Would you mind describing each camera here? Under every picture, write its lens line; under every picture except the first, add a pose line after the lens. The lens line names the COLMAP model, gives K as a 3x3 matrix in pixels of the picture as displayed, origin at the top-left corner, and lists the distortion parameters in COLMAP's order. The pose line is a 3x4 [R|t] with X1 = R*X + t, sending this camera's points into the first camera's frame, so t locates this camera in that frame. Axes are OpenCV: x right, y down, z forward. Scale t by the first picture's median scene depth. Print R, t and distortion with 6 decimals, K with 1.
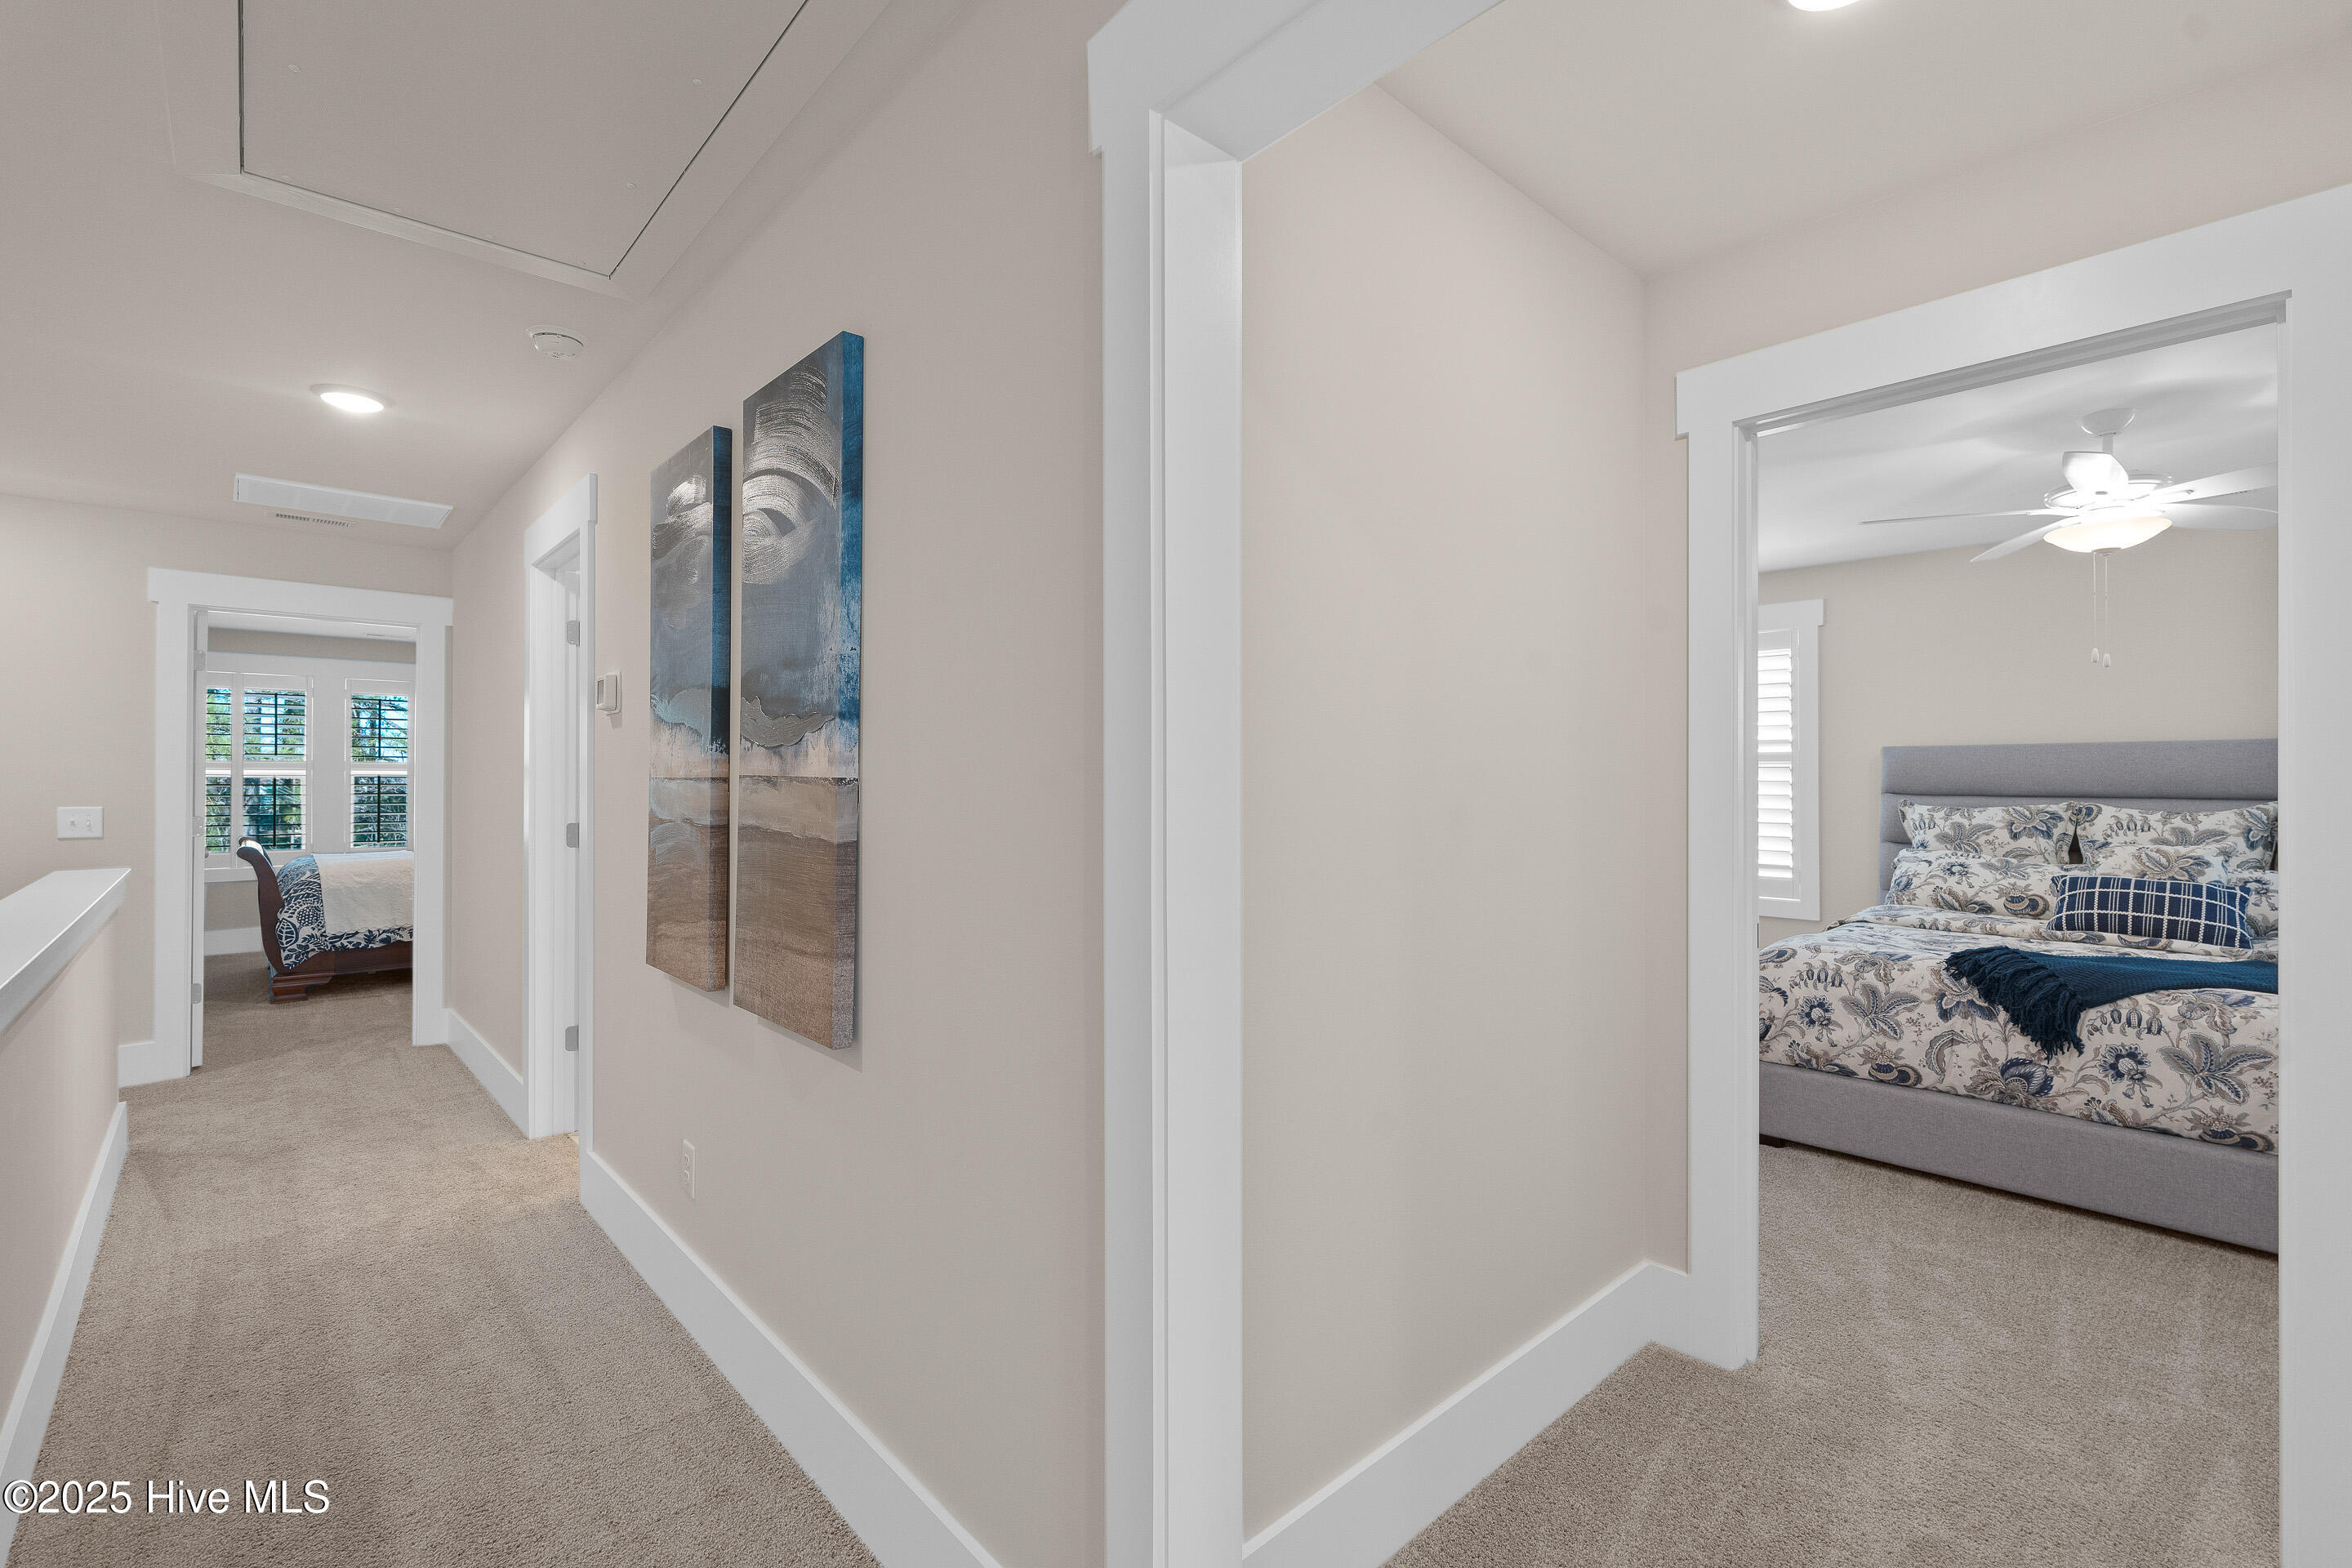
lens RADIAL K [[1044.1, 0, 1172.2], [0, 1044.1, 785.9], [0, 0, 1]] dist [-0.003839, -0.000316]
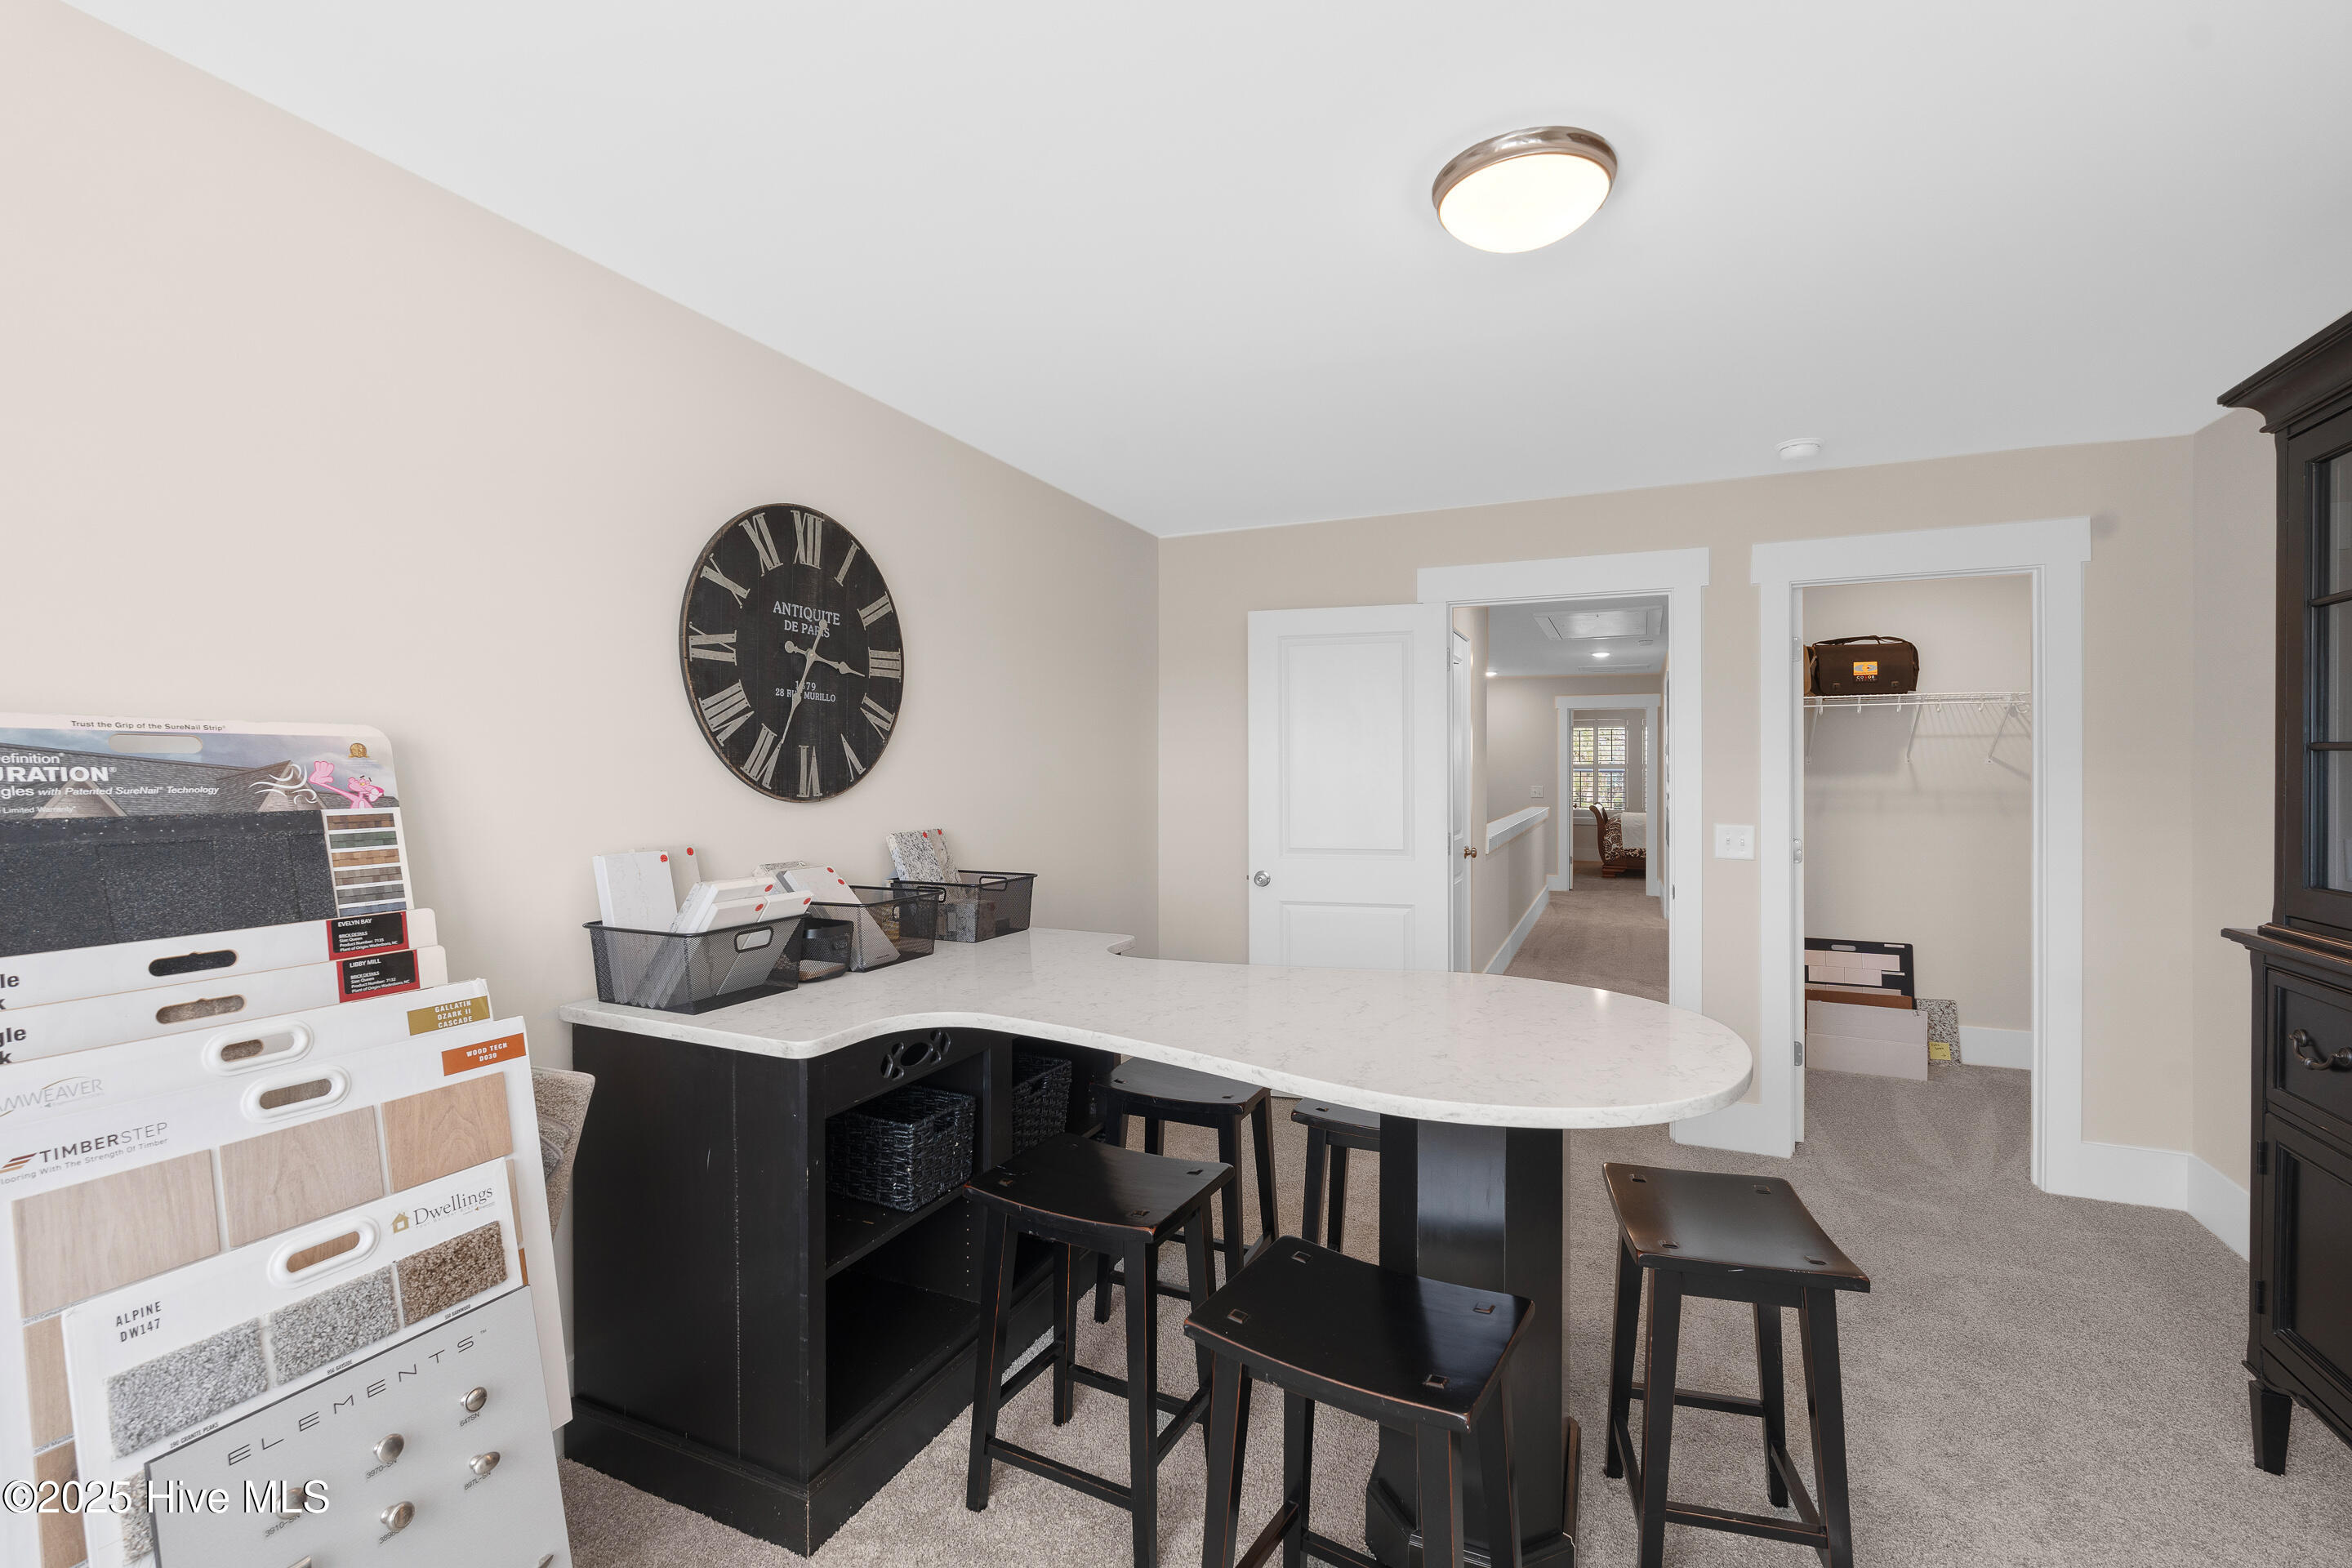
lens RADIAL K [[1044.1, 0, 1168.6], [0, 1044.1, 783.3], [0, 0, 1]] dist [-0.003839, -0.000316]
pose [[0.410532, 0.004282, -0.911836, 0.730415], [0.001360, 0.999985, 0.005309, -0.000769], [0.911845, -0.003419, 0.410520, -0.697897]]
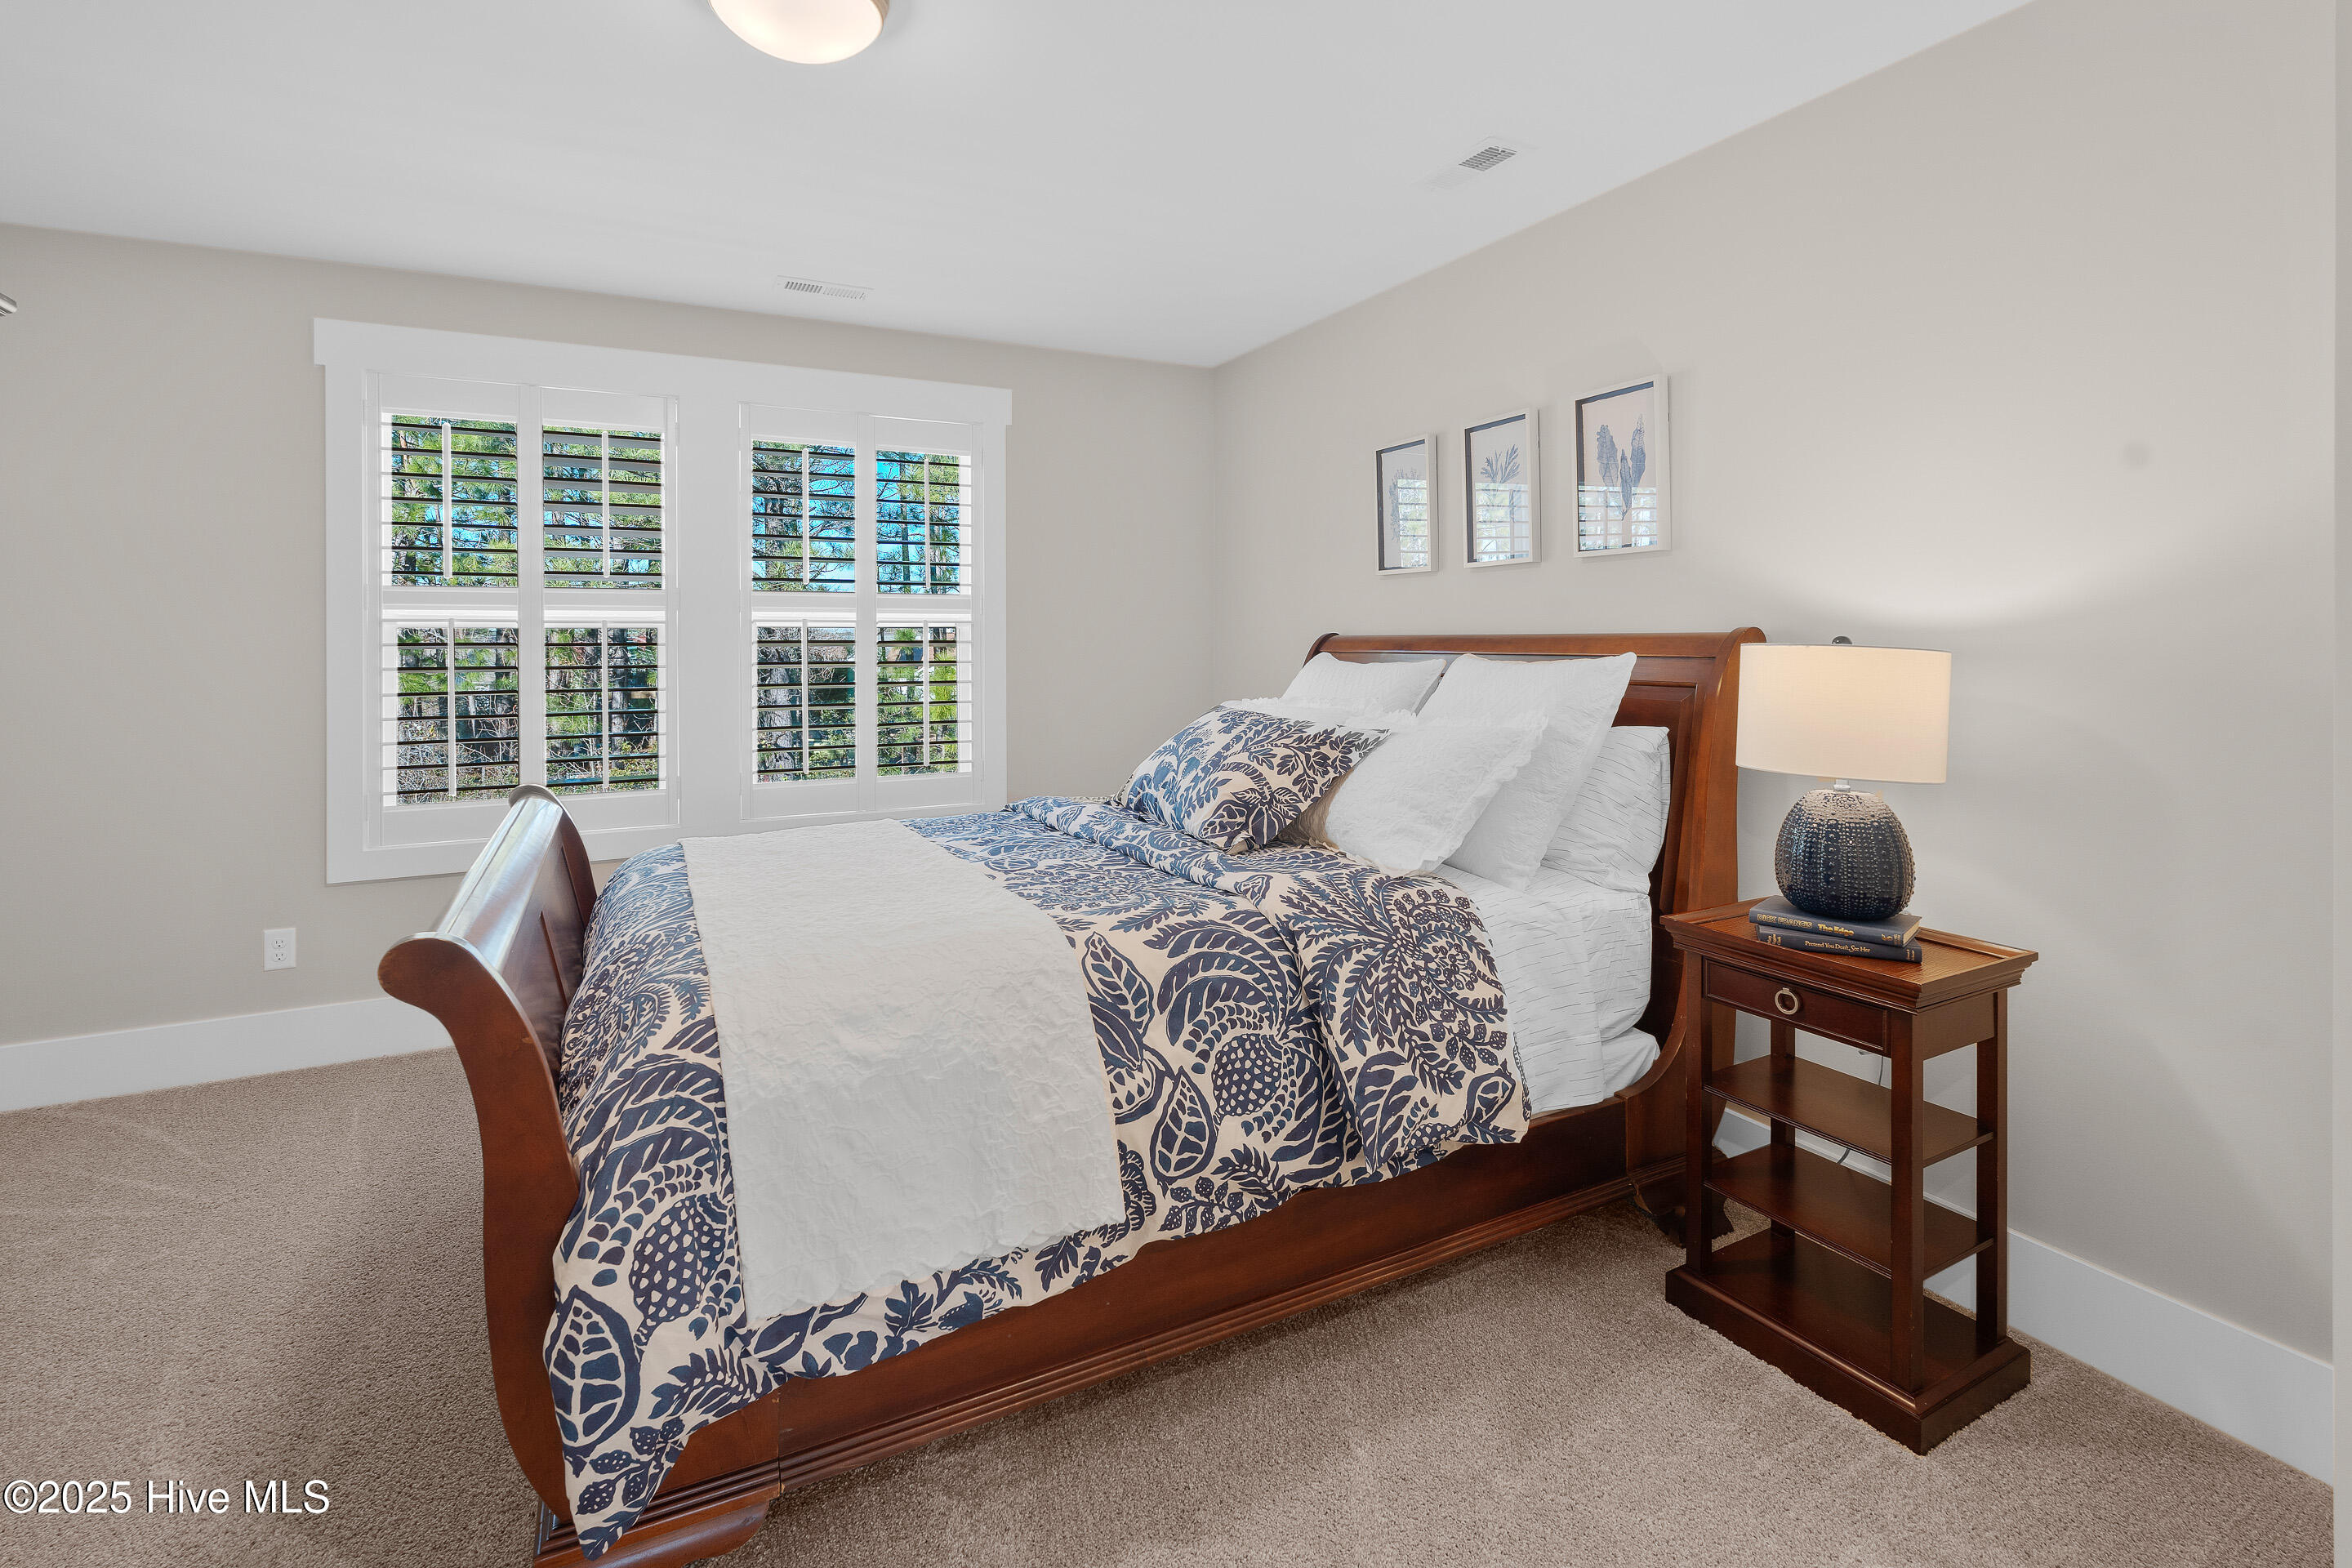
lens RADIAL K [[1044.1, 0, 1149.8], [0, 1044.1, 653.4], [0, 0, 1]] dist [-0.003839, -0.000316]
pose [[0.965745, -0.003755, -0.259465, -0.685730], [0.006941, 0.999911, 0.011364, -0.001047], [0.259399, -0.012776, 0.965686, 0.827045]]
